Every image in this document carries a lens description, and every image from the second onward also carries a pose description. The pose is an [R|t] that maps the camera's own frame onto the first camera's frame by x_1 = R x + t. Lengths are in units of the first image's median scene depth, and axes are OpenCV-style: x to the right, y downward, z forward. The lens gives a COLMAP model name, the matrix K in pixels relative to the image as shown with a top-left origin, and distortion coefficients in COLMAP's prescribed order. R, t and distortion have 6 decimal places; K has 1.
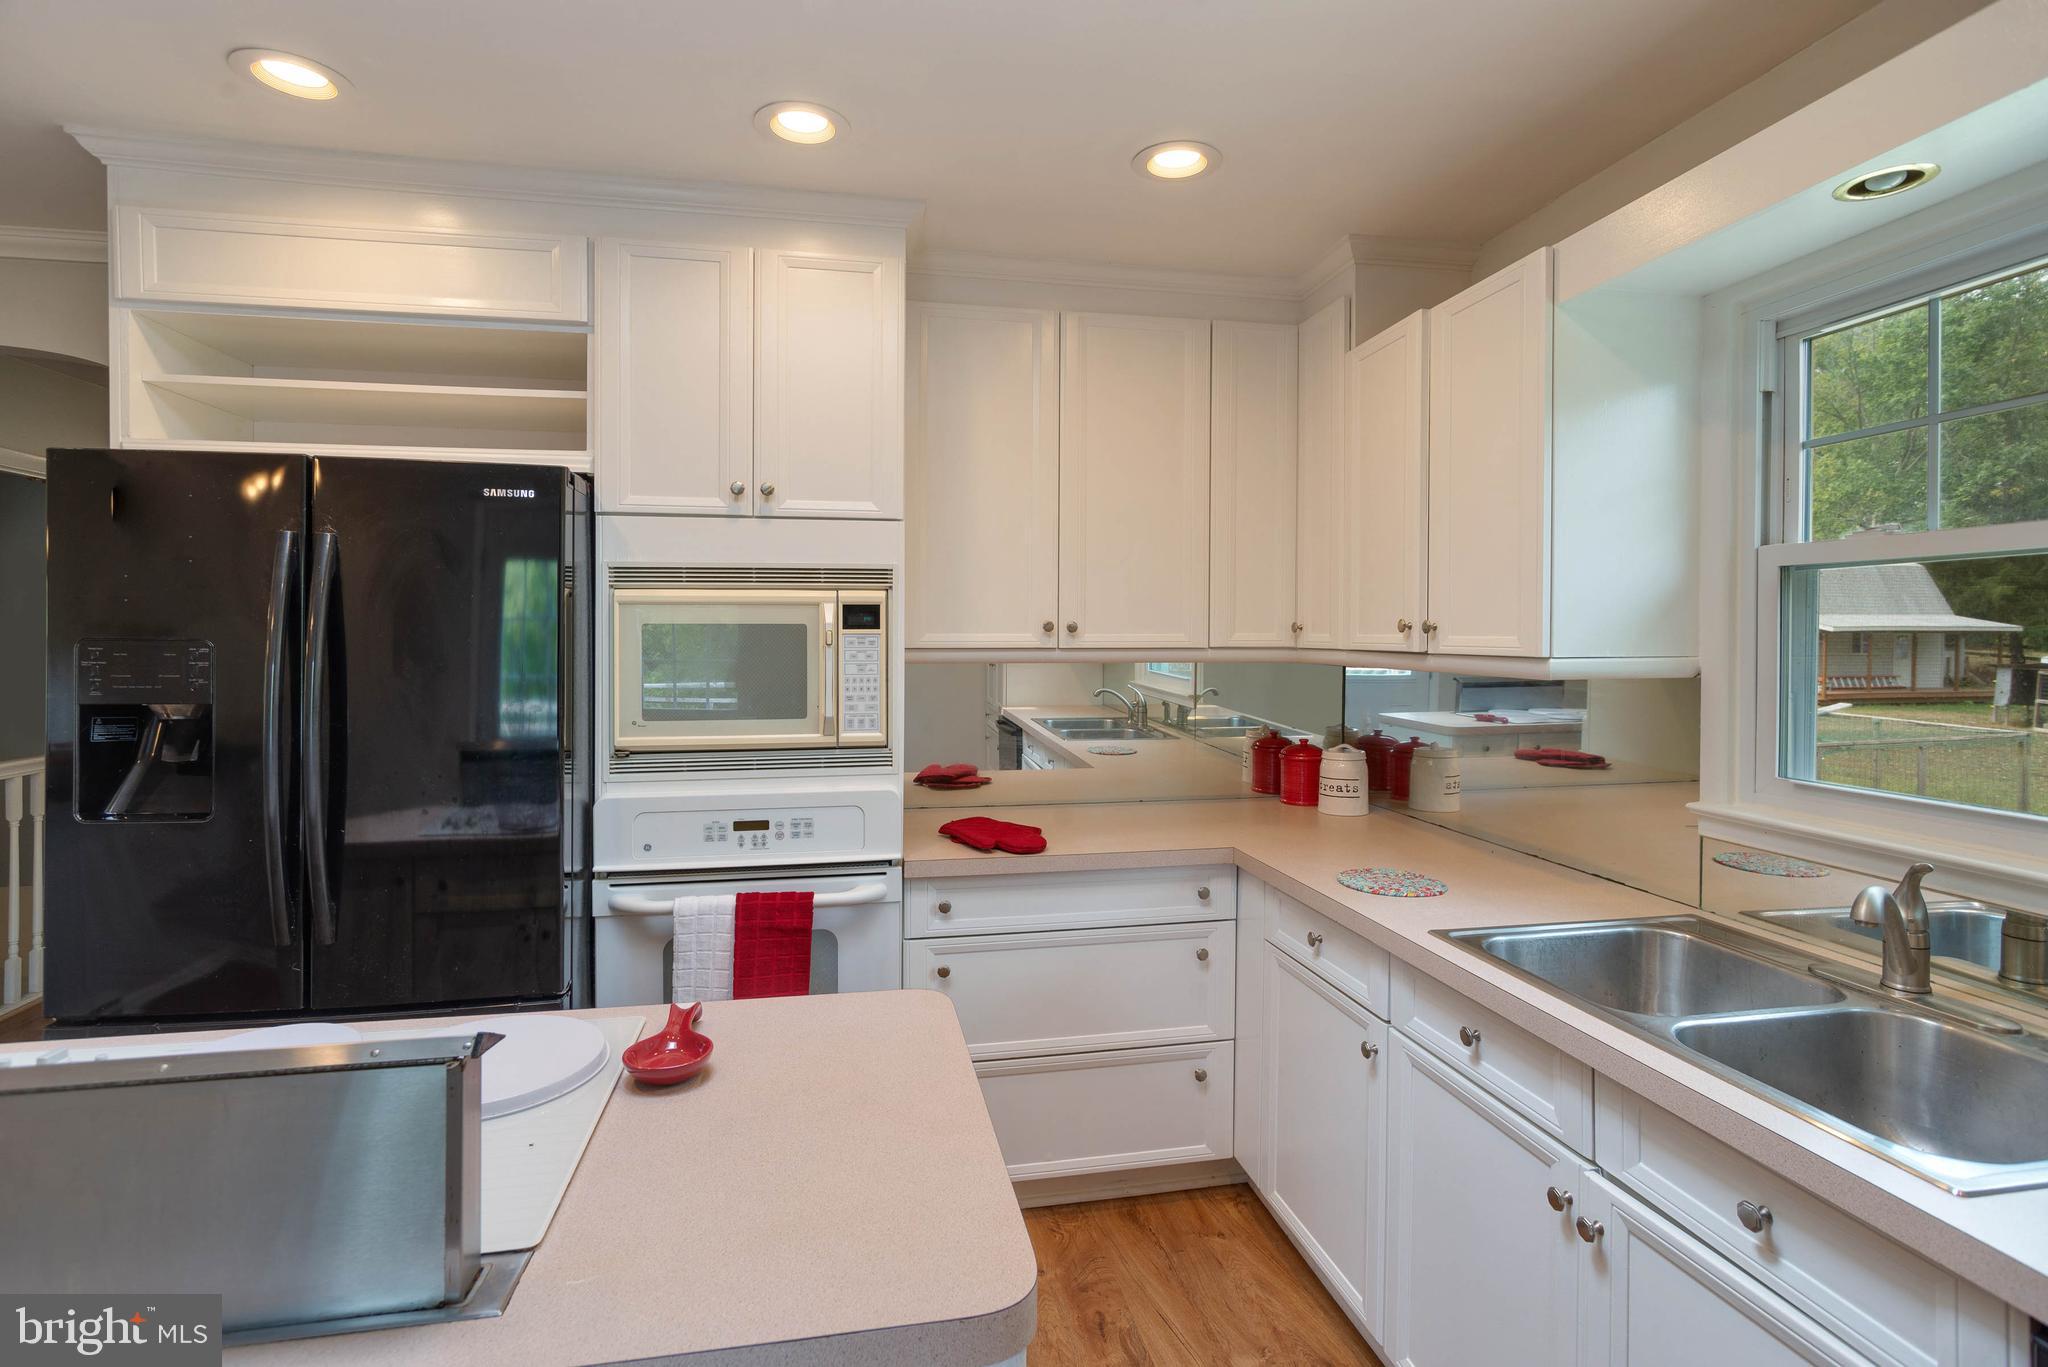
lens RADIAL K [[989.1, 0, 1025.6], [0, 989.1, 640.6], [0, 0, 1]] dist [-0.002133, -0.000494]
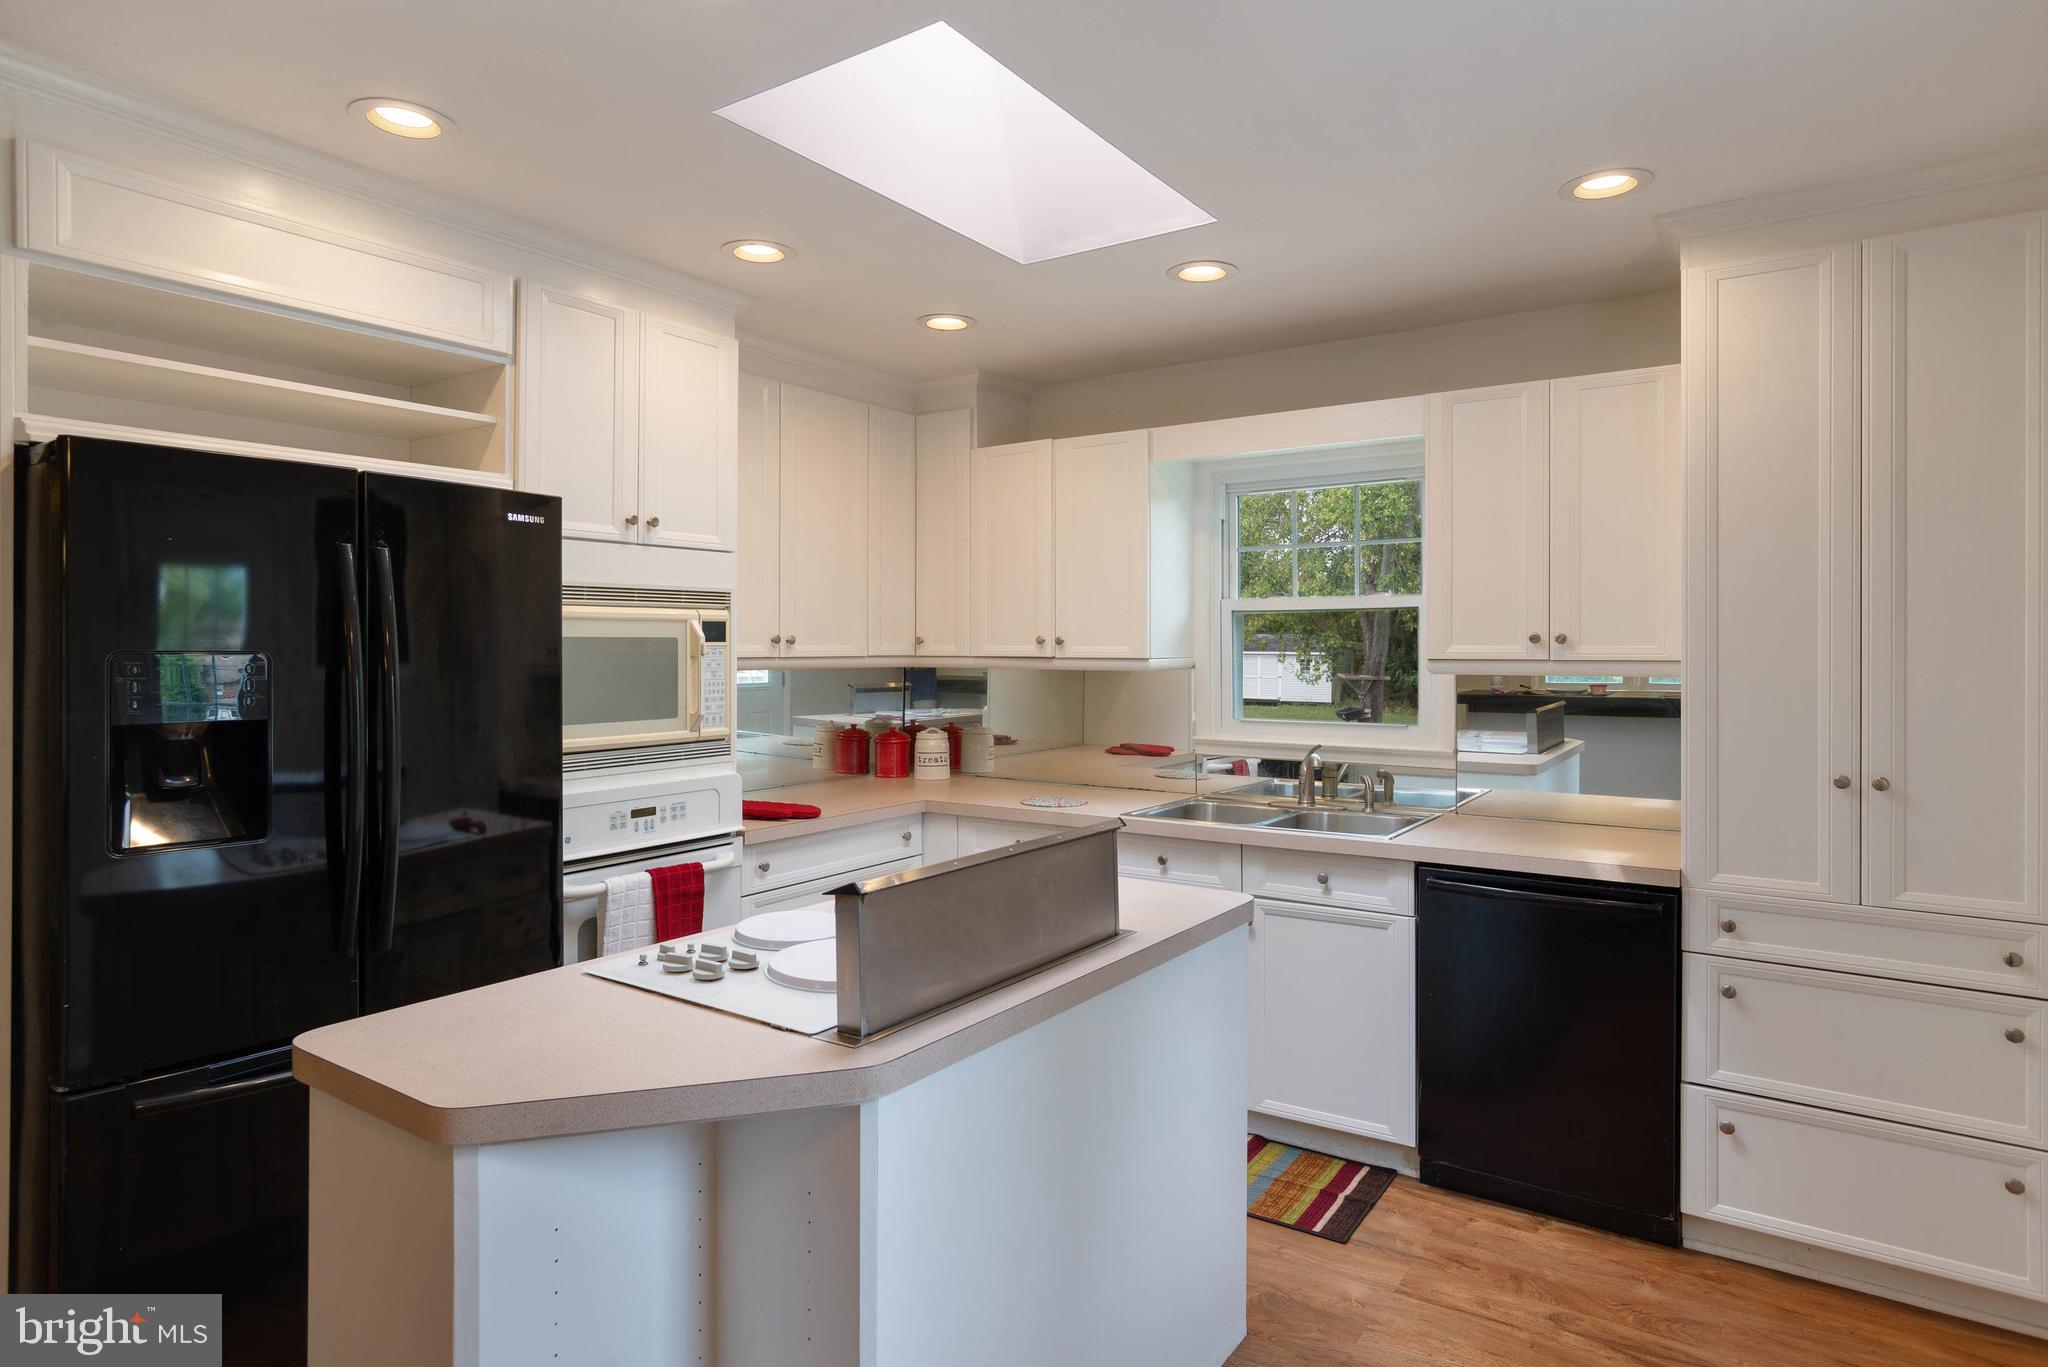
lens RADIAL K [[1140.4, 0, 1026.6], [0, 1140.4, 642.7], [0, 0, 1]] dist [-0.002842, 0.000411]
pose [[0.711680, 0.000376, 0.702504, -0.882703], [0.005744, 0.999963, -0.006354, 0.000450], [-0.702481, 0.008557, 0.711651, -0.256325]]
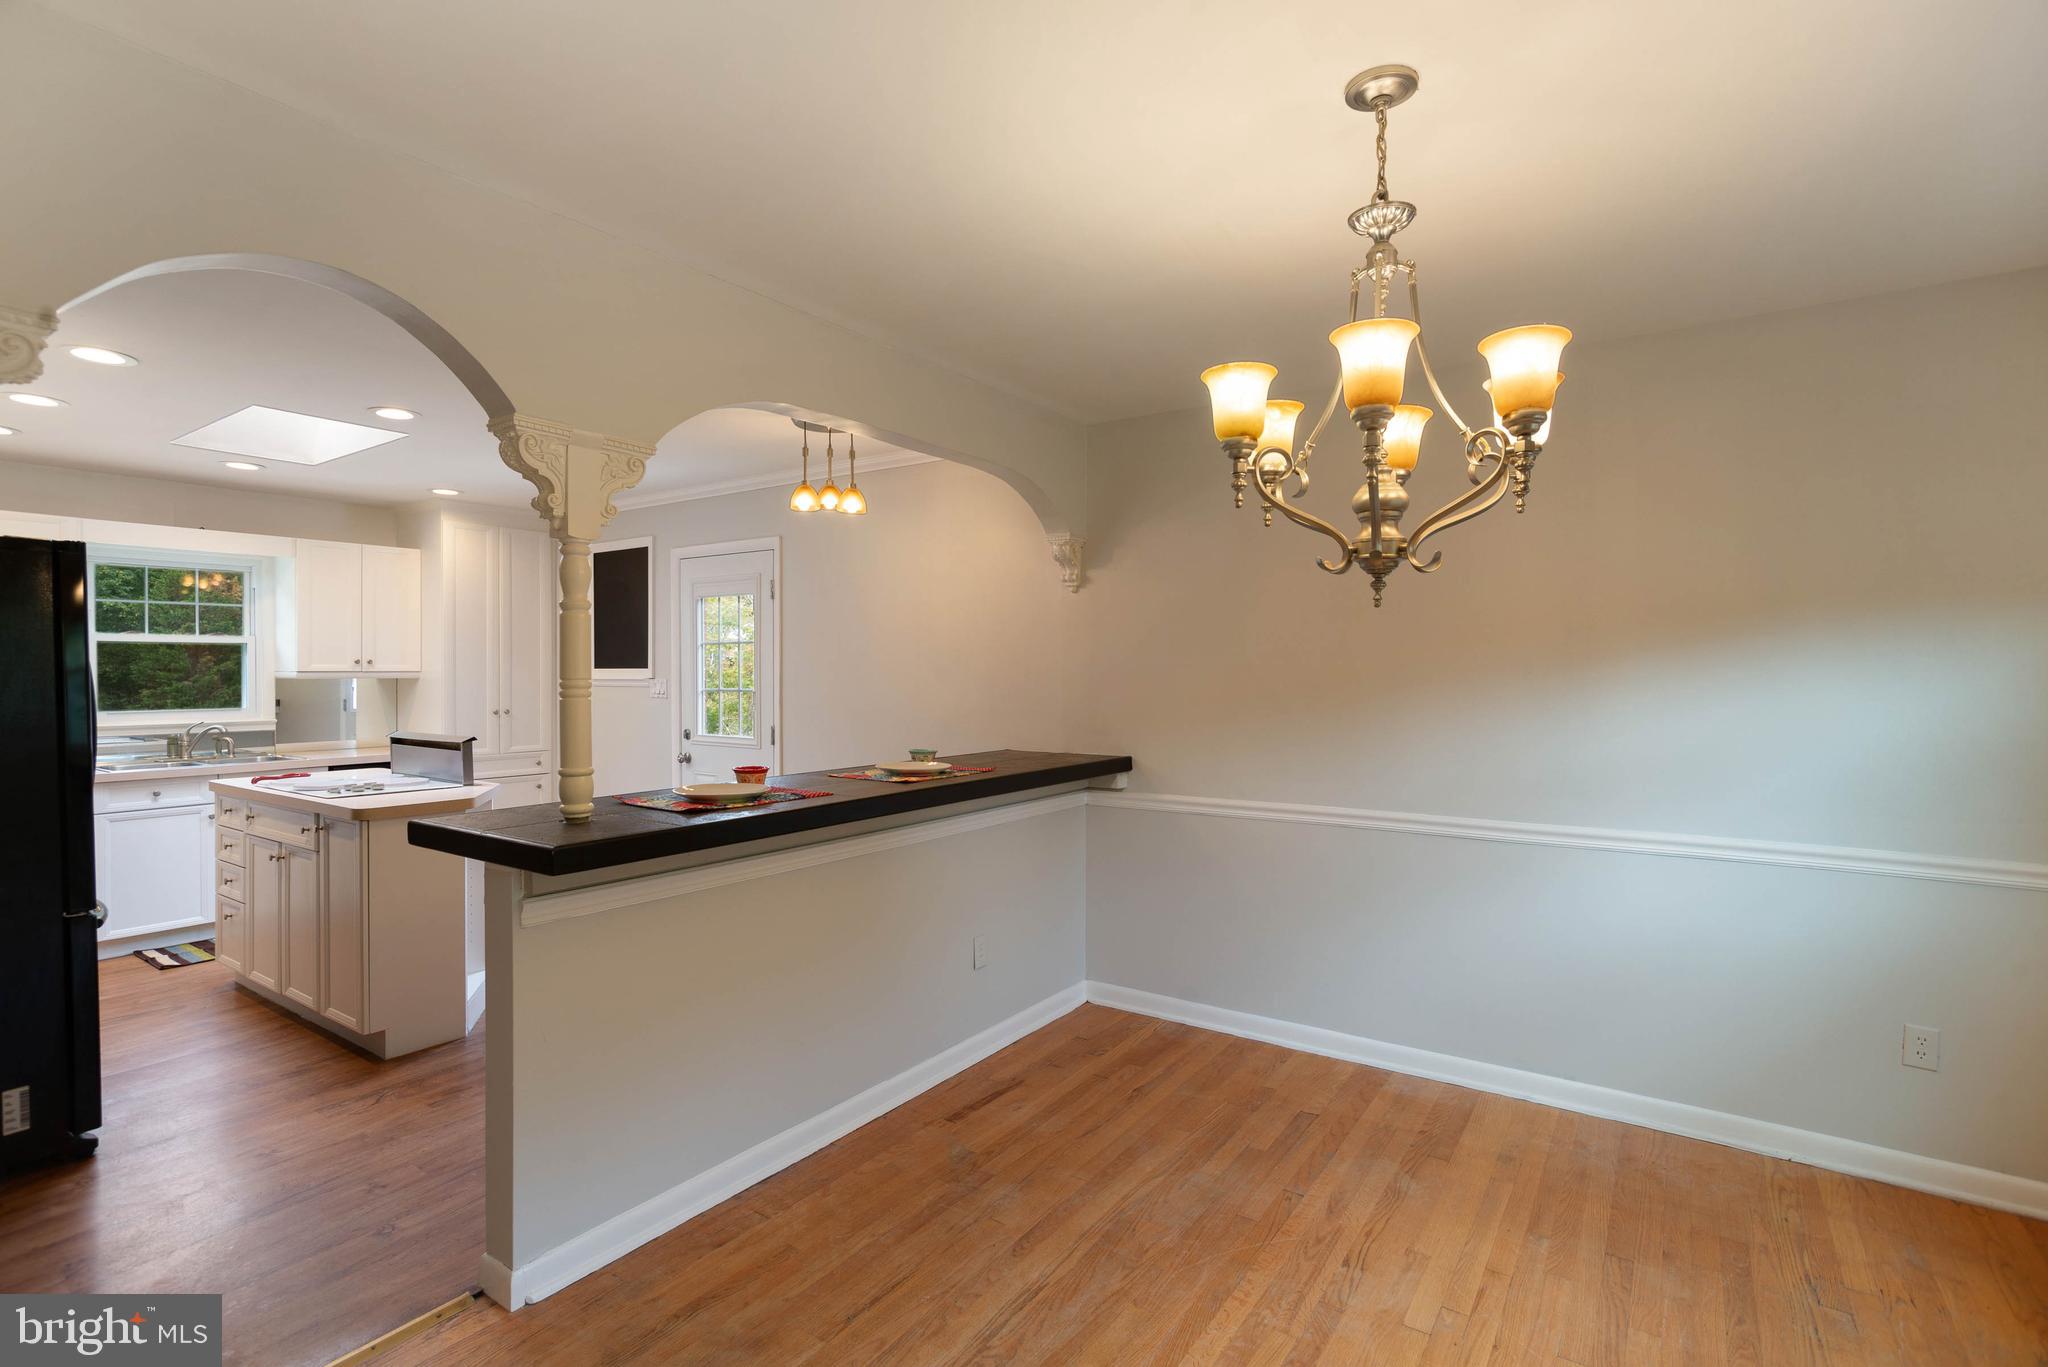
lens RADIAL K [[965.4, 0, 1015.9], [0, 965.4, 676.5], [0, 0, 1]] dist [0.002133, 0.000652]
pose [[-0.696006, -0.006230, 0.718009, -2.547349], [0.003096, 0.999927, 0.011677, 0.005362], [-0.718029, 0.010351, -0.695936, 0.835658]]
